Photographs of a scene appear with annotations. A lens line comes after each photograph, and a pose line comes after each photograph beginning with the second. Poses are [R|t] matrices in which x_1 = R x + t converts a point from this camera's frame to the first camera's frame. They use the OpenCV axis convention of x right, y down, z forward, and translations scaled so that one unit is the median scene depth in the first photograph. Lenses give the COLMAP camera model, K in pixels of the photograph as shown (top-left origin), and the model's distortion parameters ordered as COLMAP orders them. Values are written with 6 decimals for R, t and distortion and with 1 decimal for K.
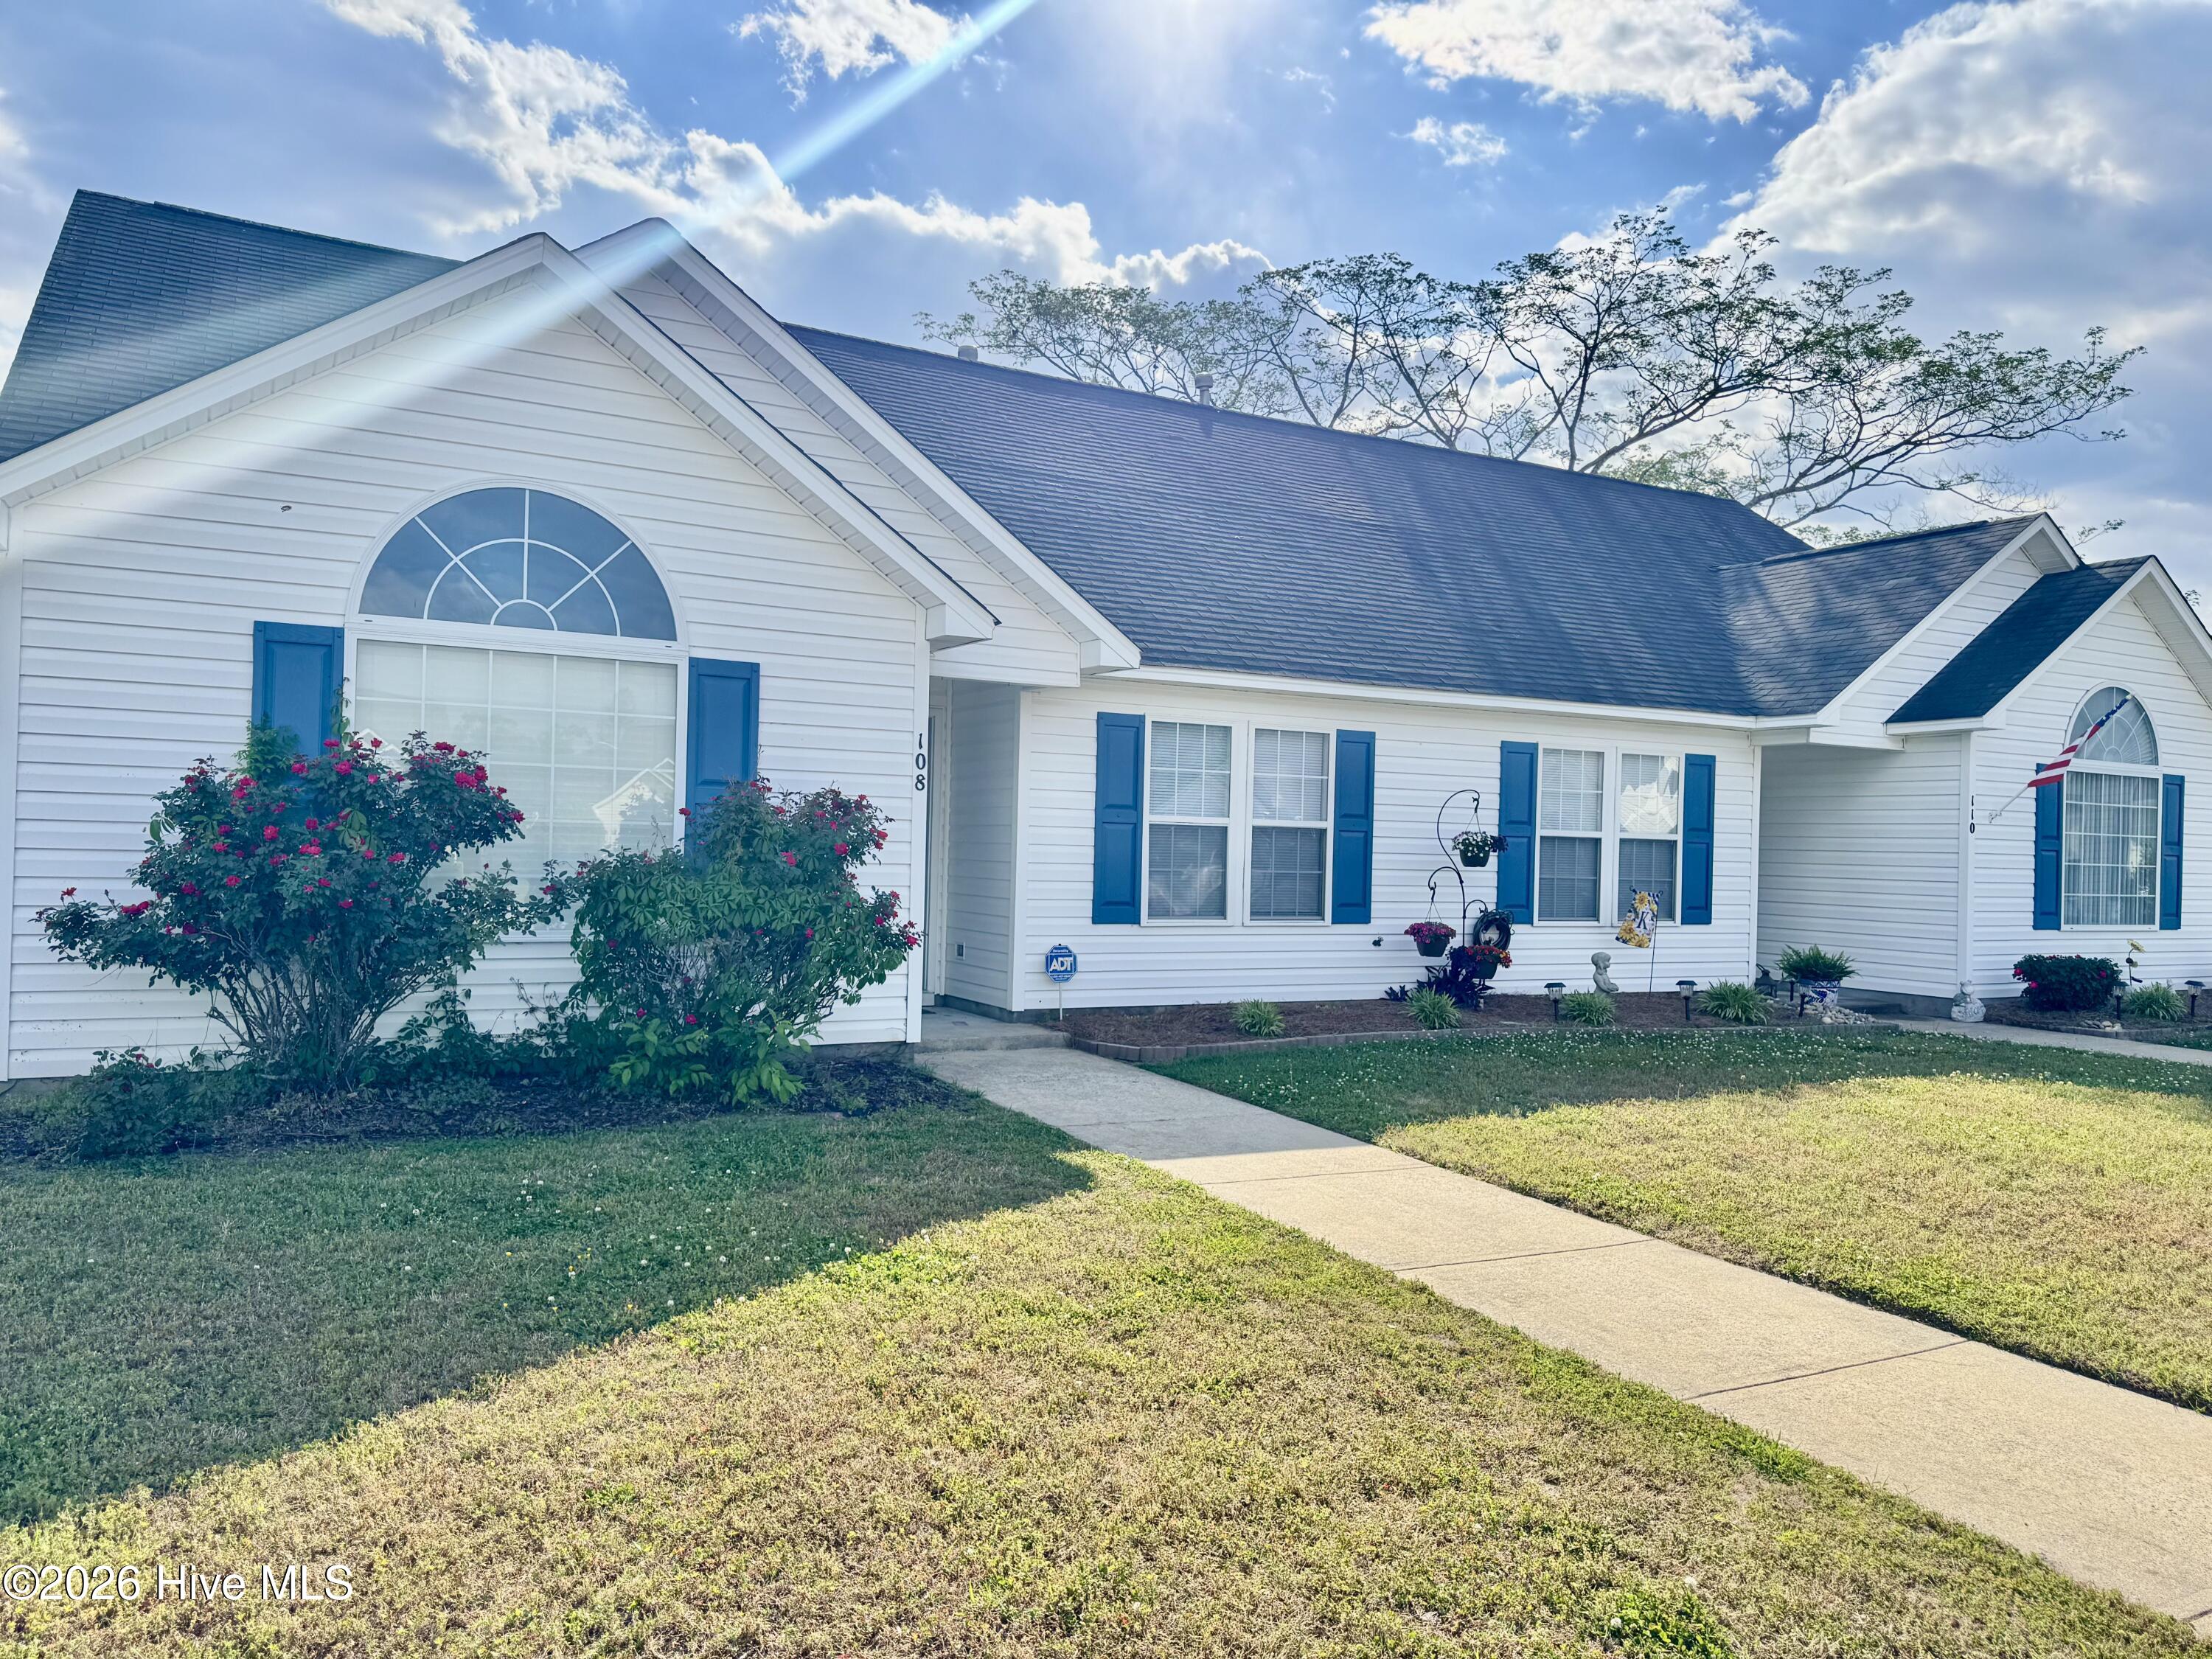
lens RADIAL K [[1568.6, 0, 1107.3], [0, 1568.6, 849.0], [0, 0, 1]] dist [0.060100, -0.000528]
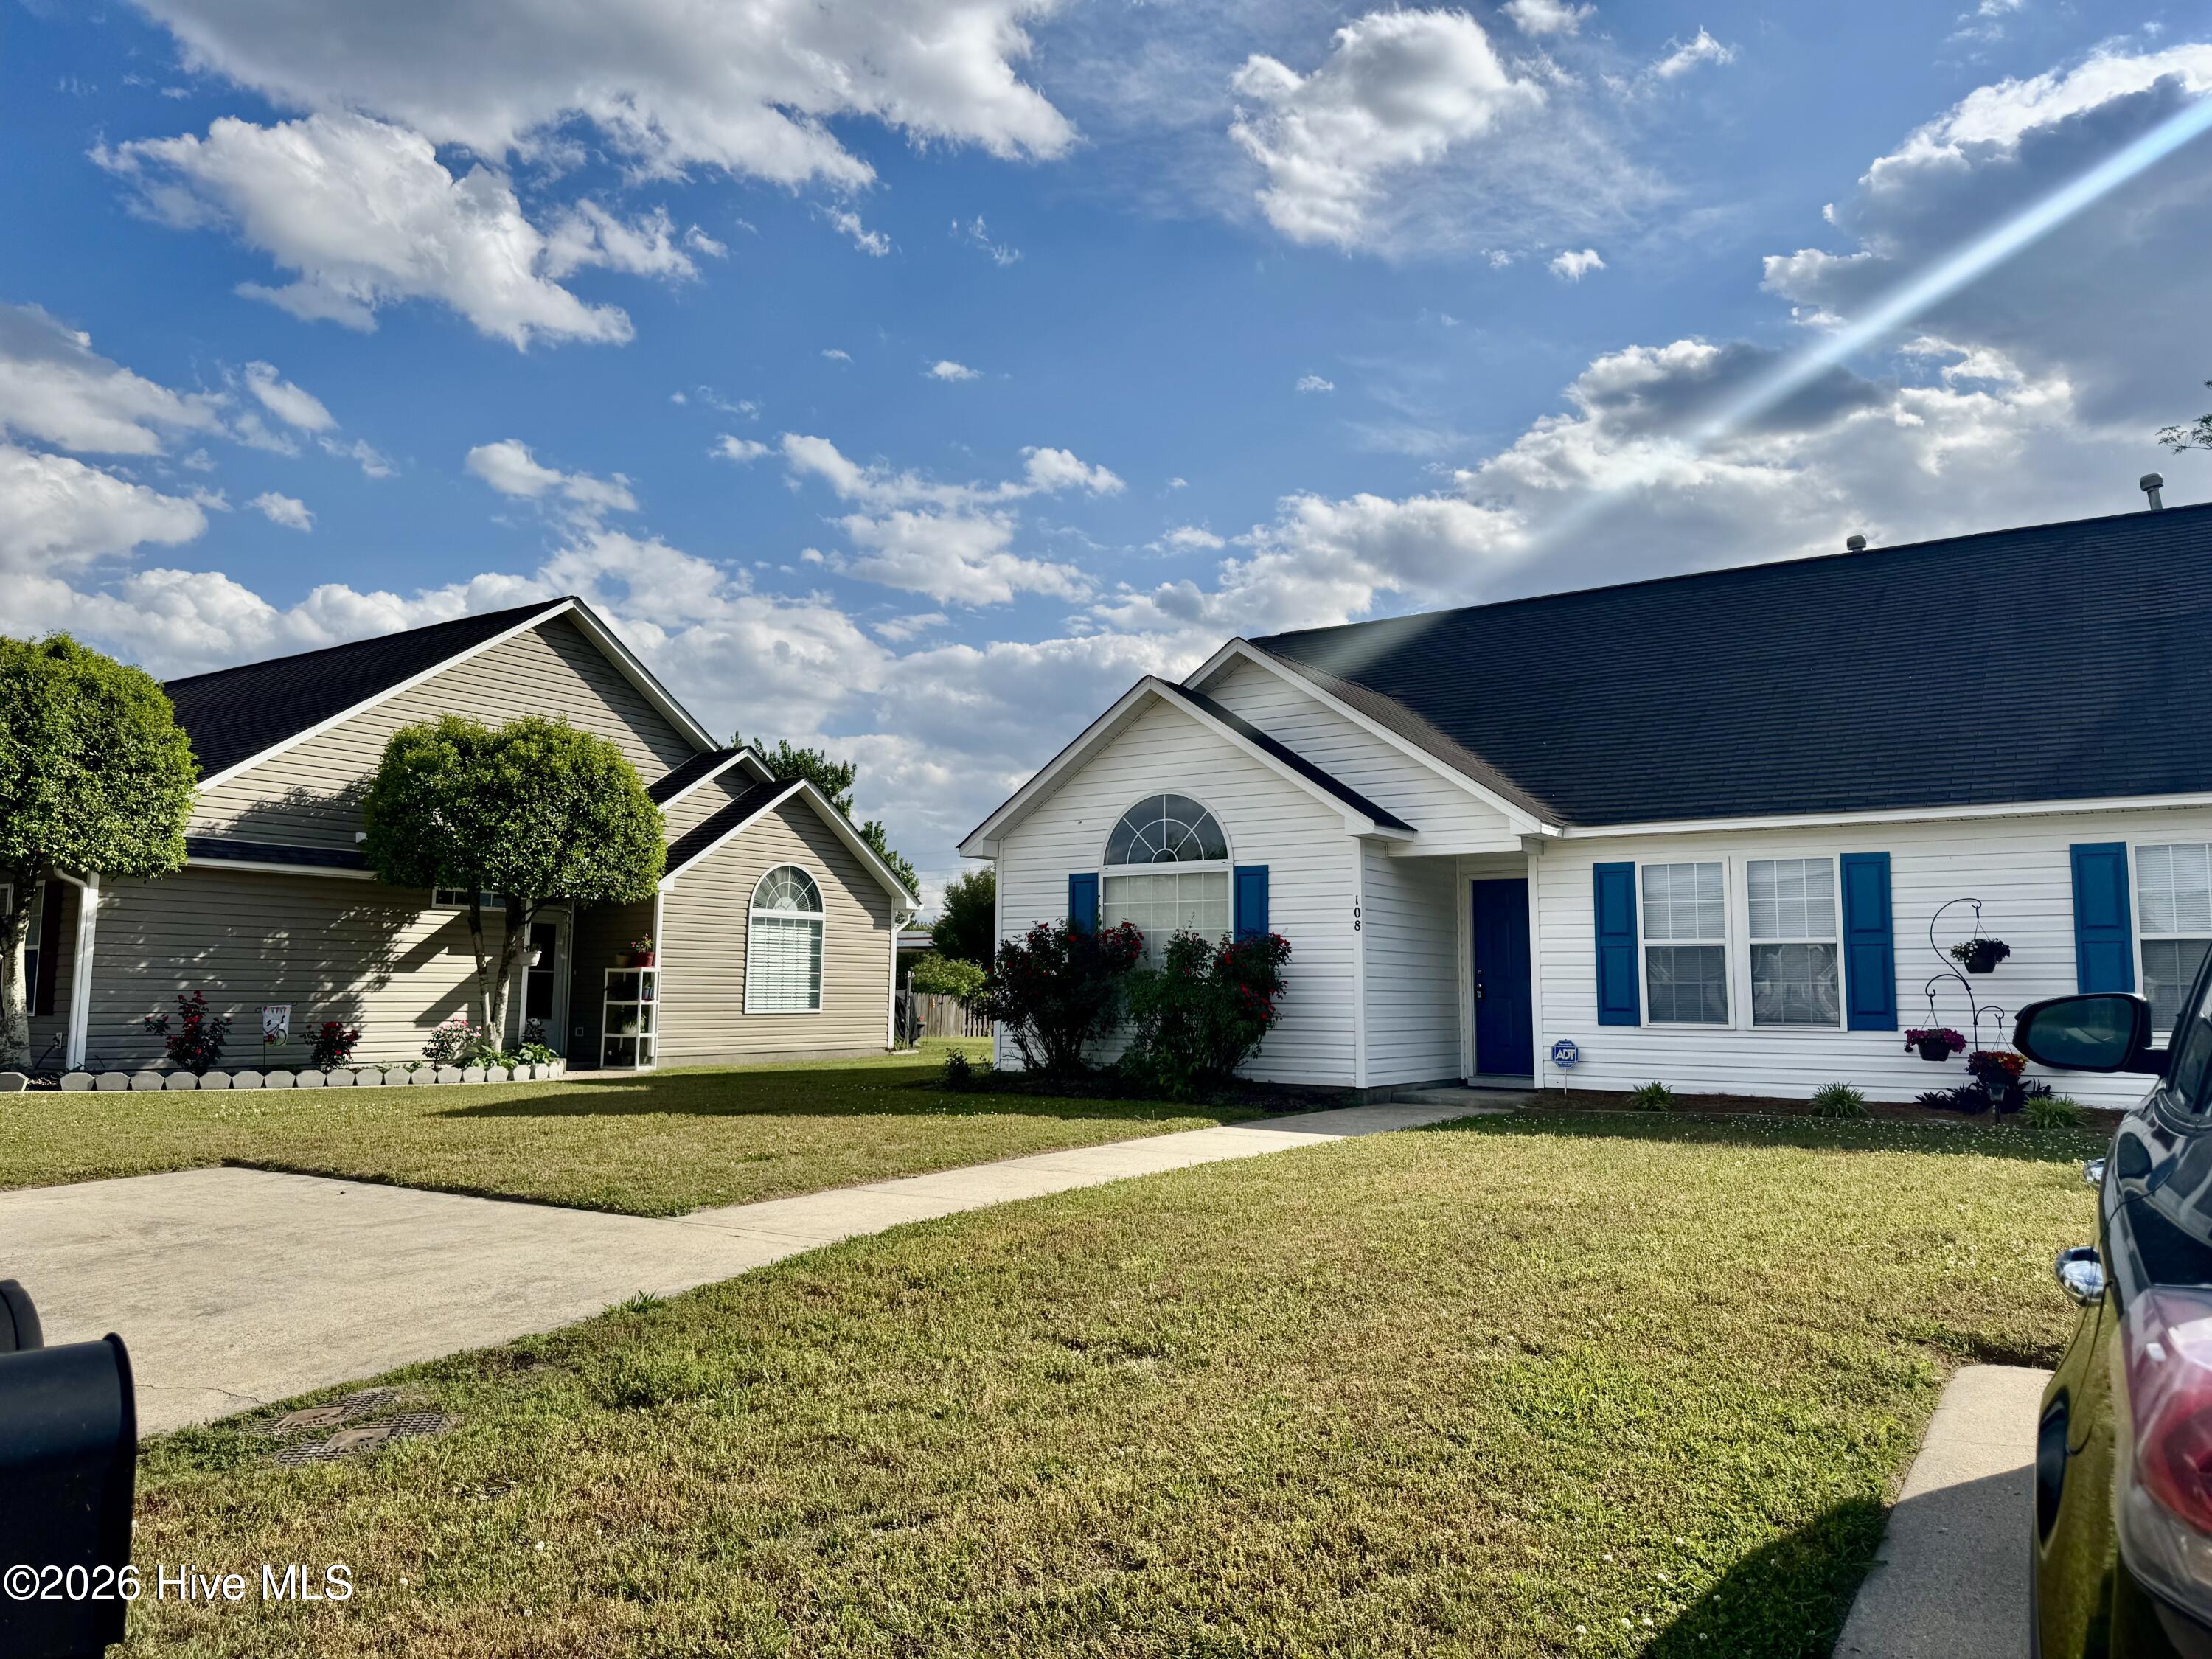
lens RADIAL K [[1564.2, 0, 1103.0], [0, 1564.2, 825.6], [0, 0, 1]] dist [0.066568, -0.087745]
pose [[0.457187, -0.115673, -0.881816, 0.983189], [0.005075, 0.991829, -0.127472, 0.048303], [0.889356, 0.053804, 0.454039, 0.024861]]
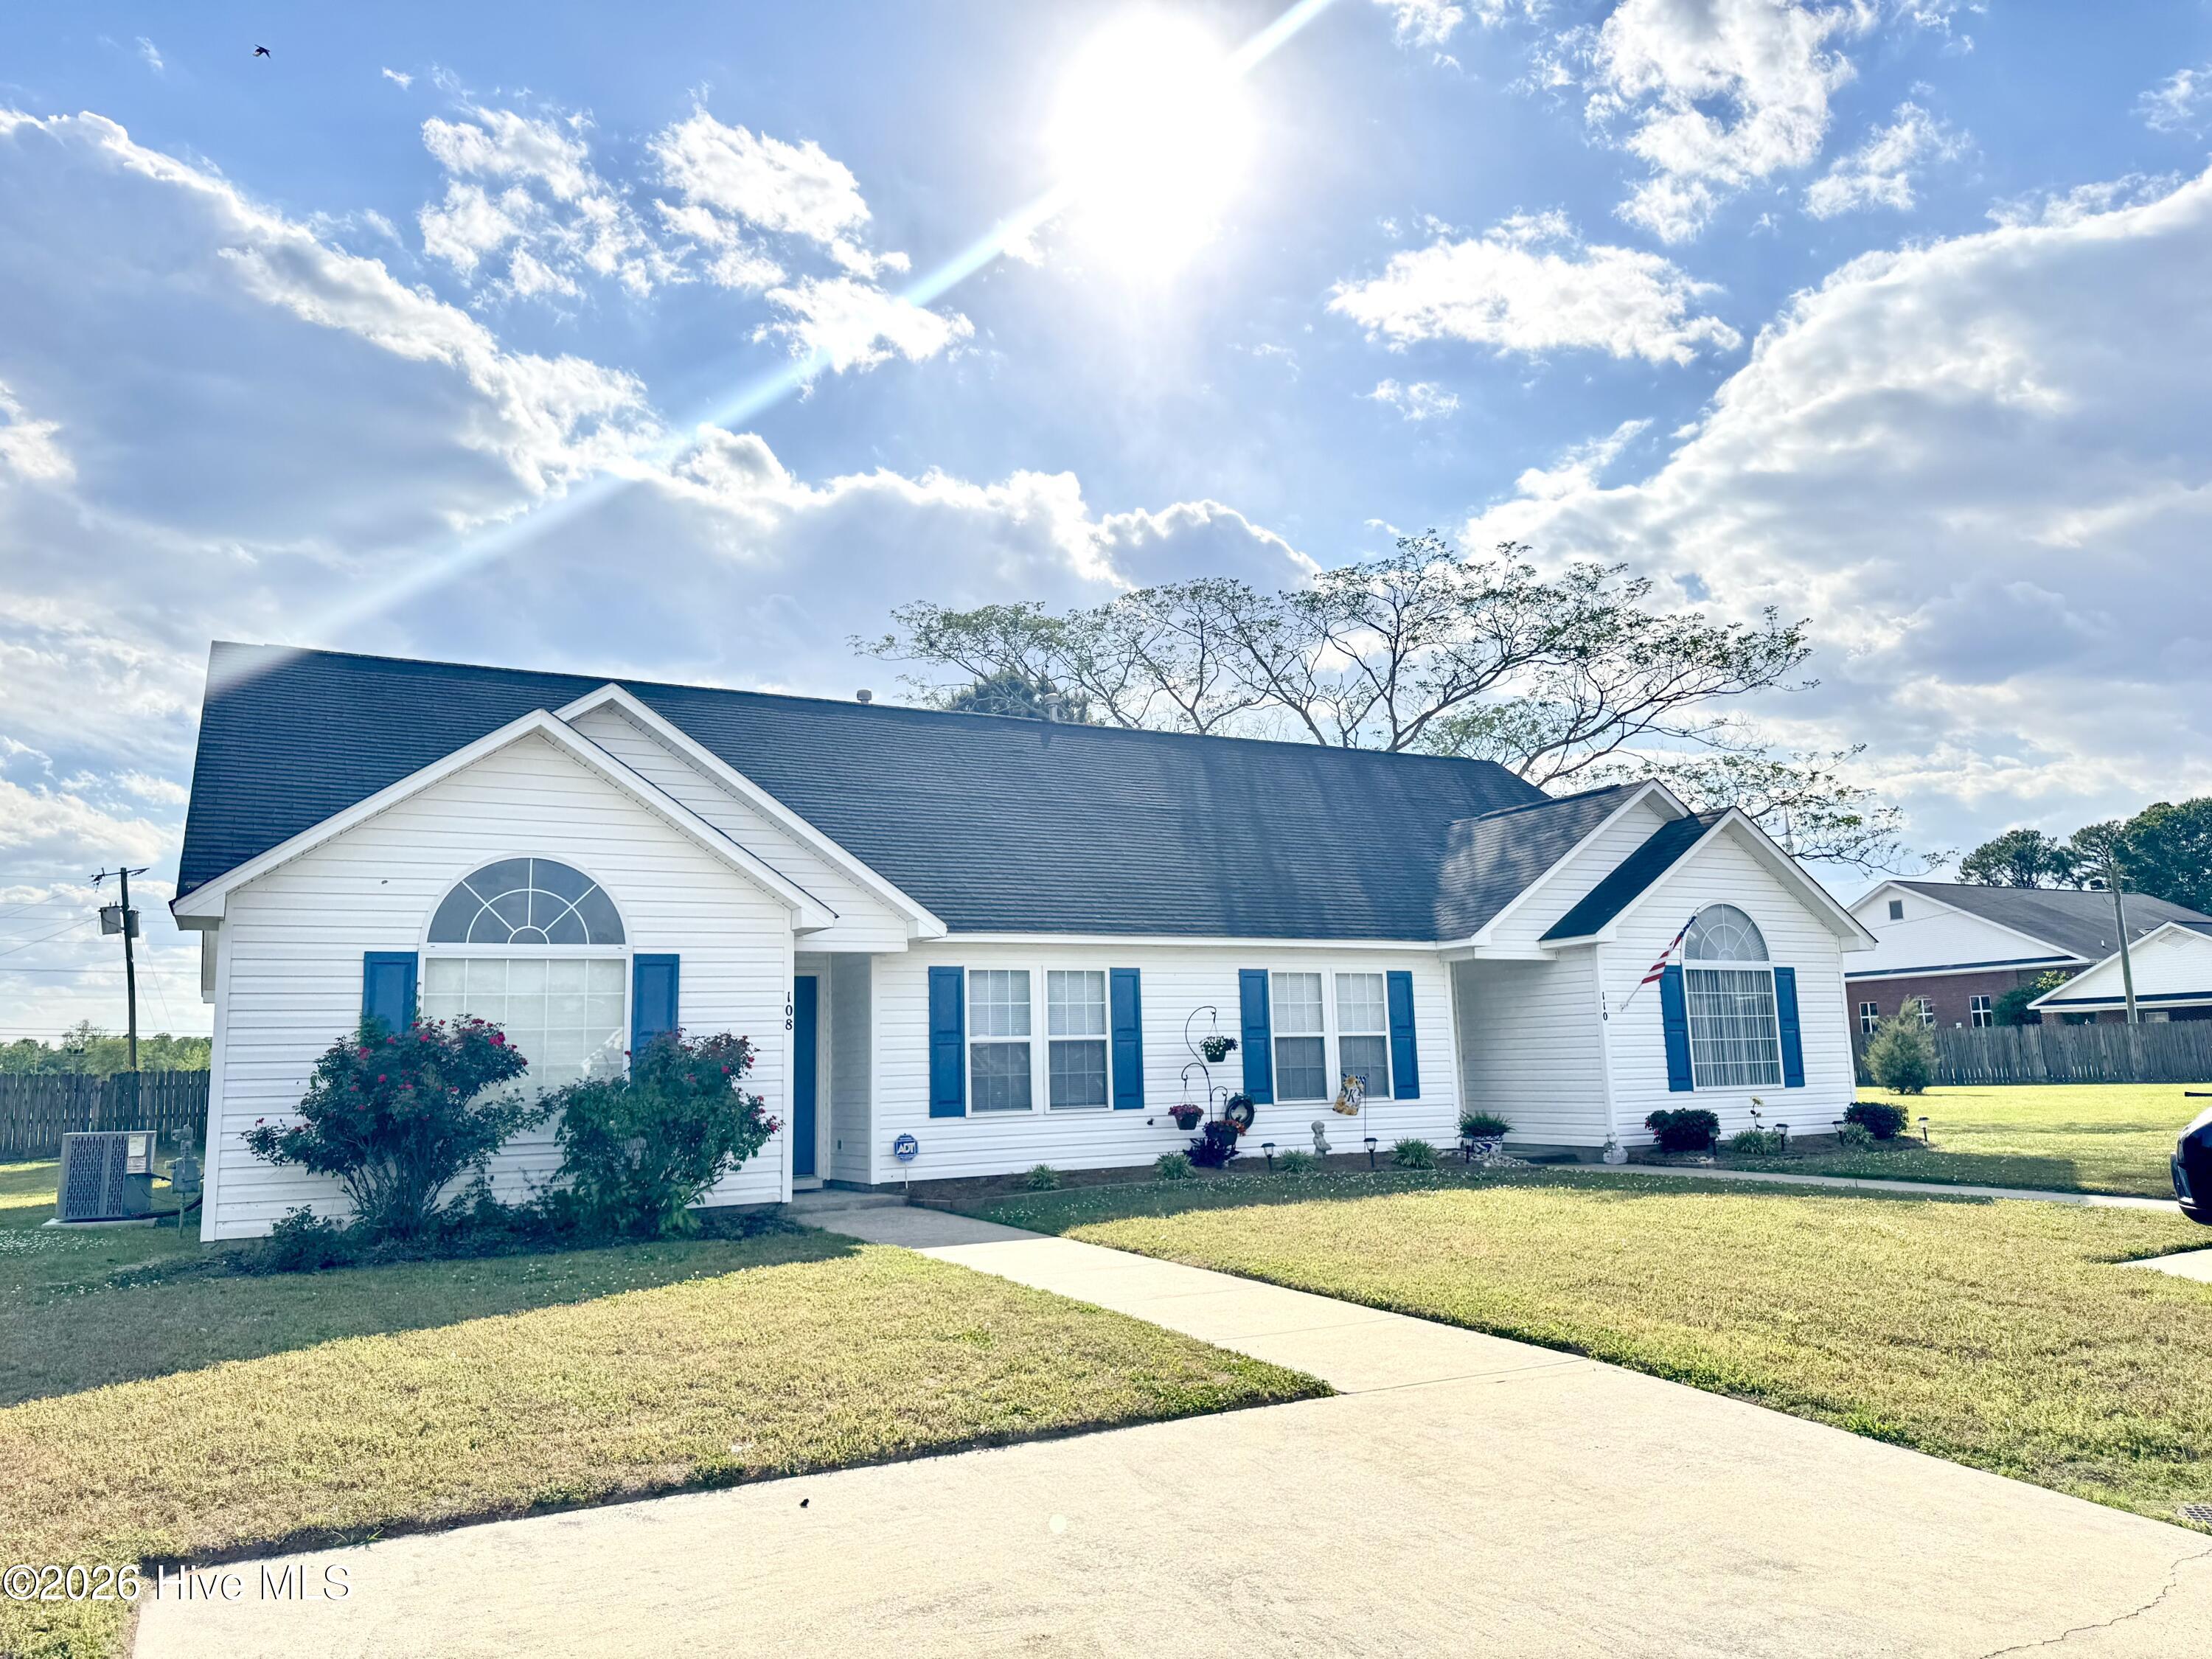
lens RADIAL K [[1564.2, 0, 1092.9], [0, 1564.2, 830.3], [0, 0, 1]] dist [0.066568, -0.087745]
pose [[0.998554, -0.053369, -0.006491, 0.160258], [0.051768, 0.987064, -0.151737, 0.014400], [0.014505, 0.151182, 0.988400, -0.430749]]
